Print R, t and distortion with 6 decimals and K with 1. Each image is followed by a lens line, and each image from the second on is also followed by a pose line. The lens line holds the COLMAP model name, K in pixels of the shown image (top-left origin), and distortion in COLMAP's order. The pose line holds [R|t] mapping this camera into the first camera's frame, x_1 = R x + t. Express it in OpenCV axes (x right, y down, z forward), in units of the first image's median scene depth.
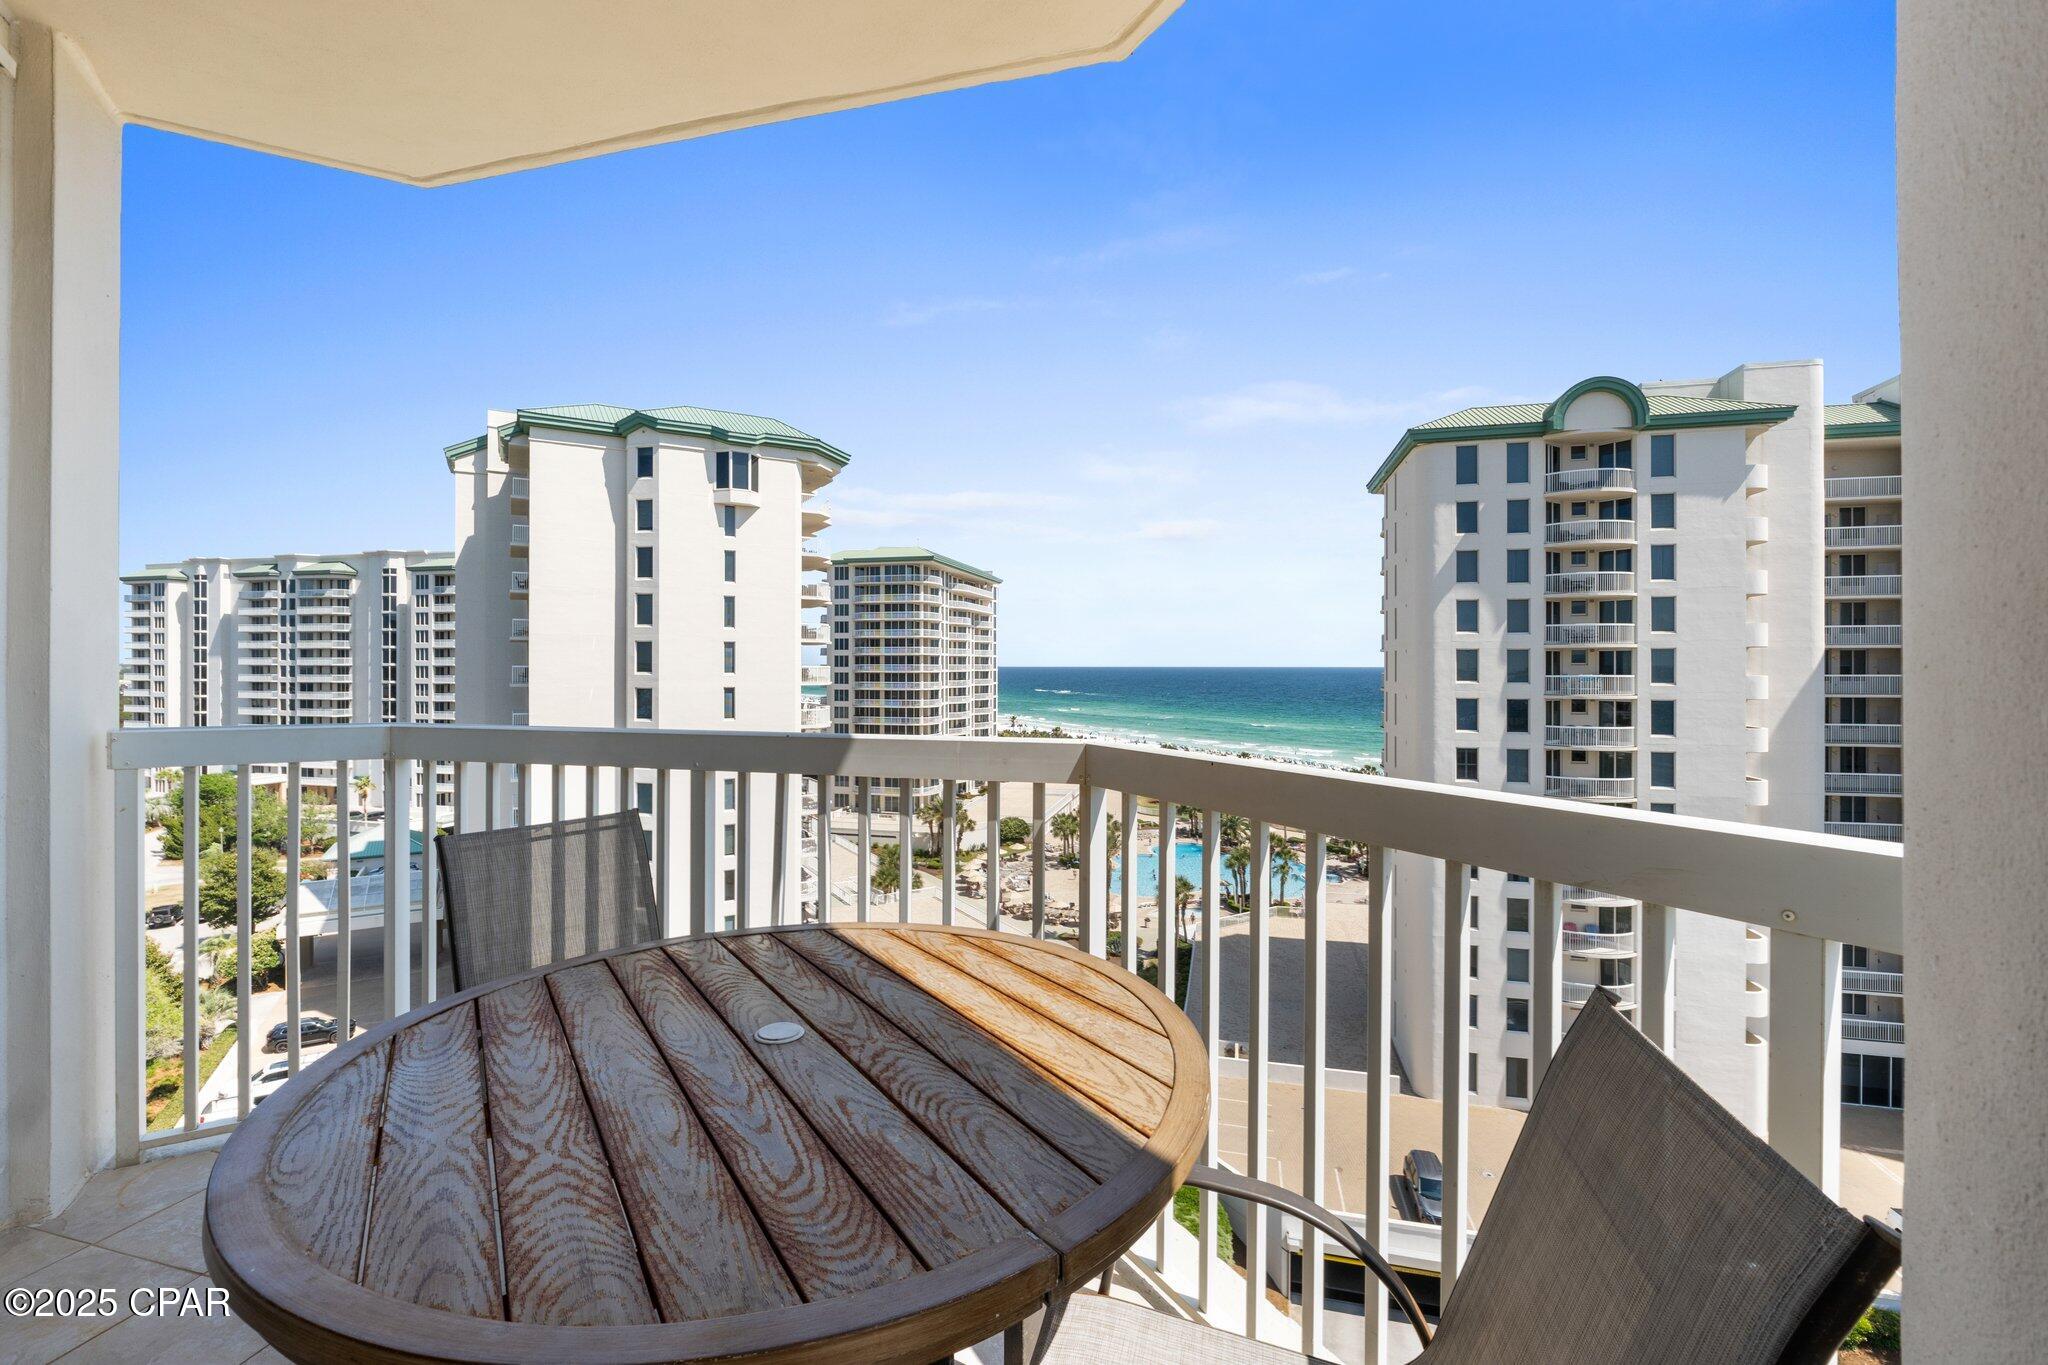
lens RADIAL K [[855.8, 0, 1018.2], [0, 855.8, 664.3], [0, 0, 1]] dist [-0.009943, -0.000100]
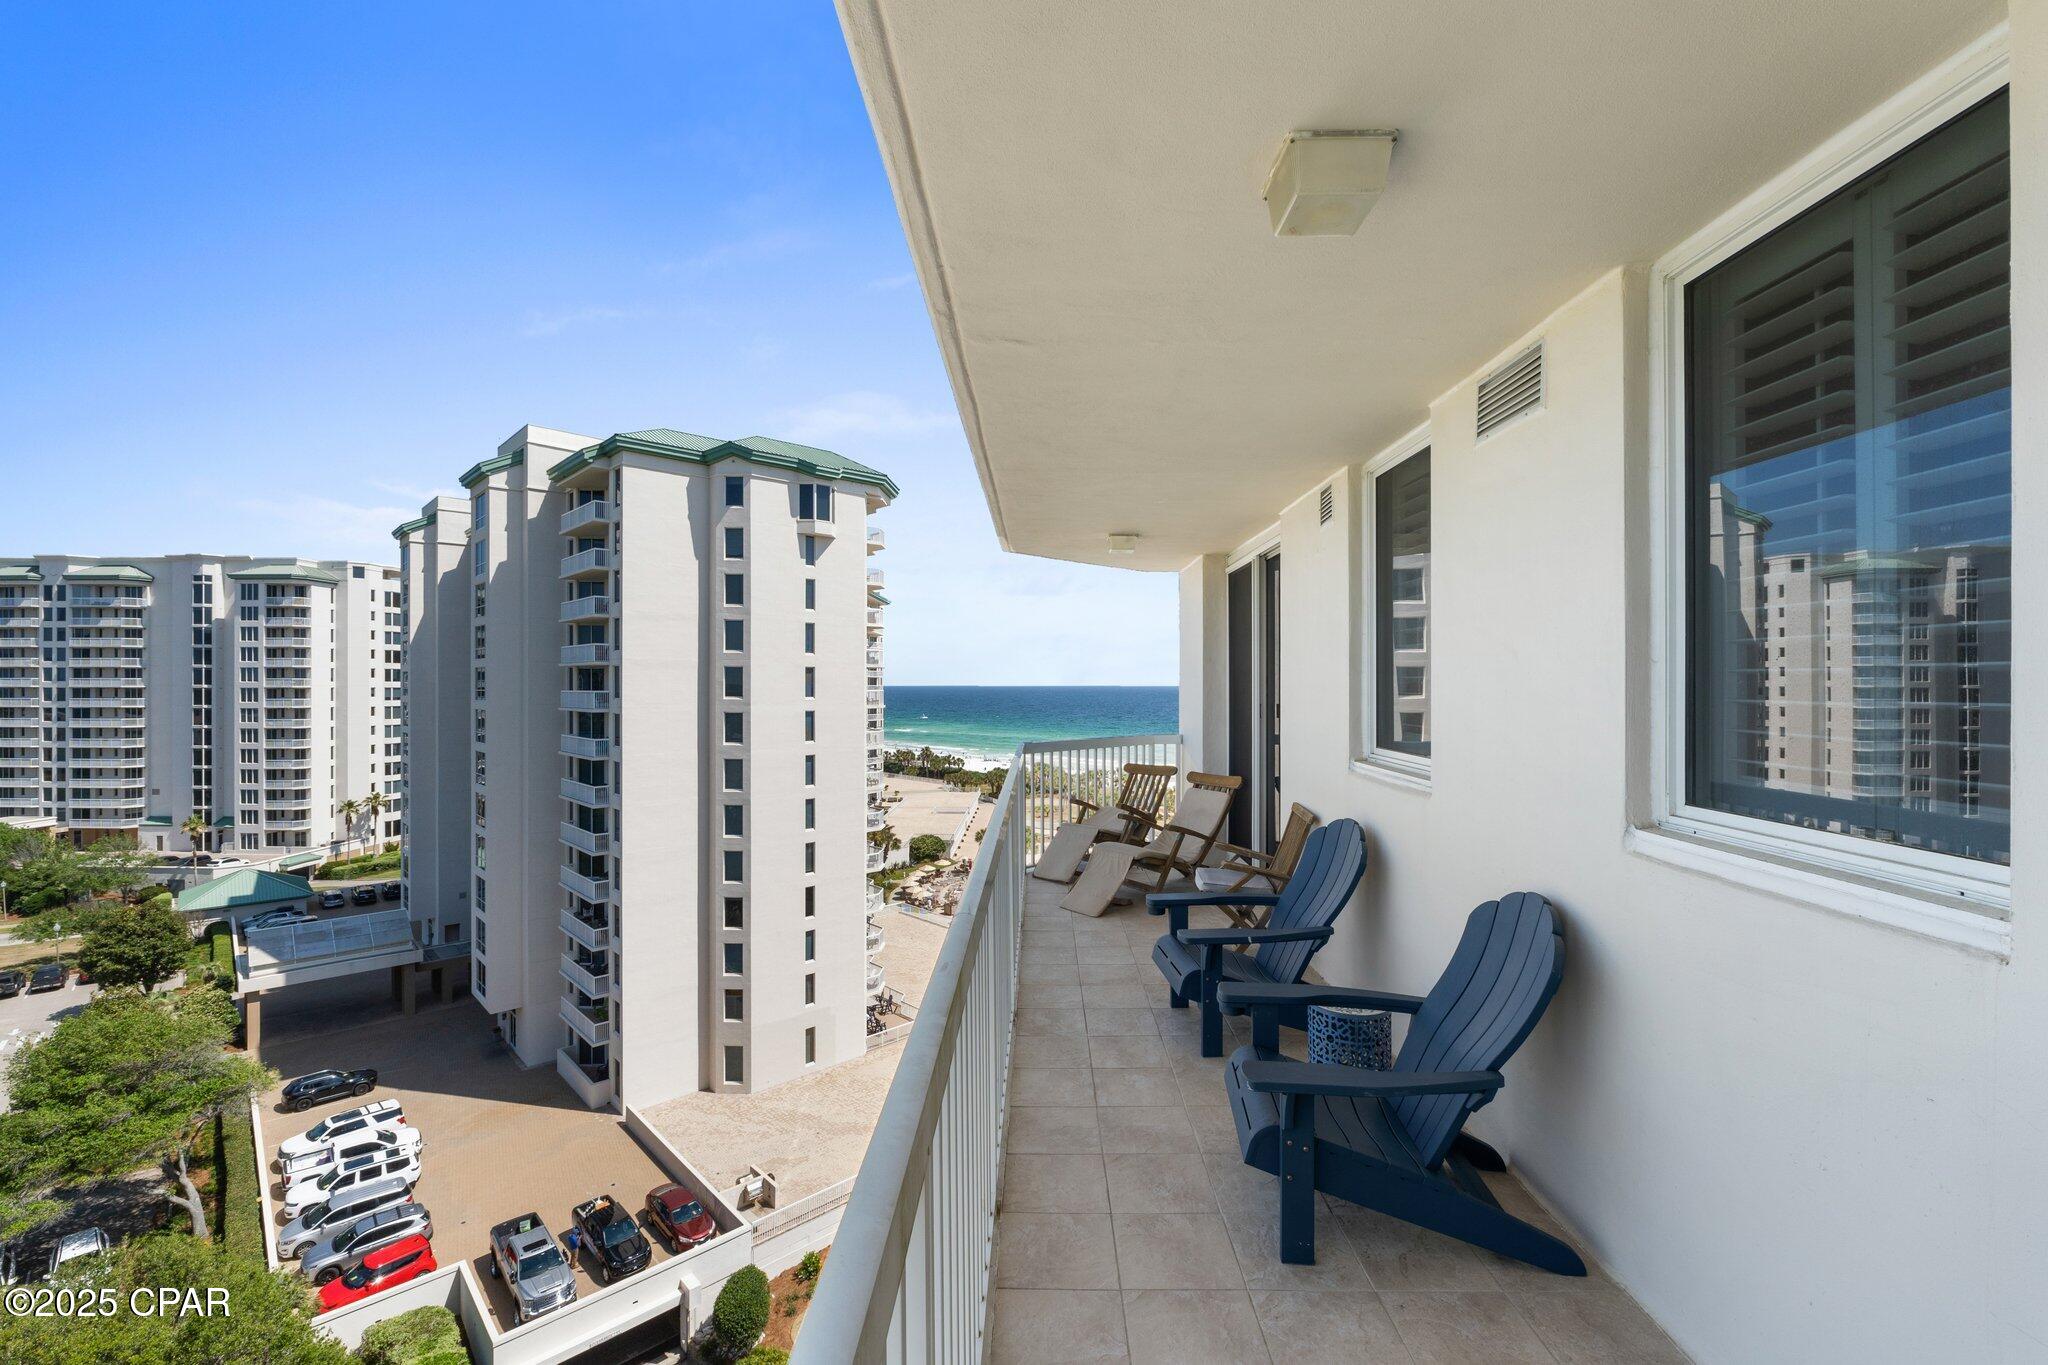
lens RADIAL K [[862.7, 0, 1017.4], [0, 862.7, 684.8], [0, 0, 1]] dist [-0.008302, 0.000329]
pose [[0.976835, -0.000542, 0.213993, -0.152223], [0.000231, 0.999999, 0.001480, -0.003029], [-0.213994, -0.001397, 0.976834, -0.037386]]
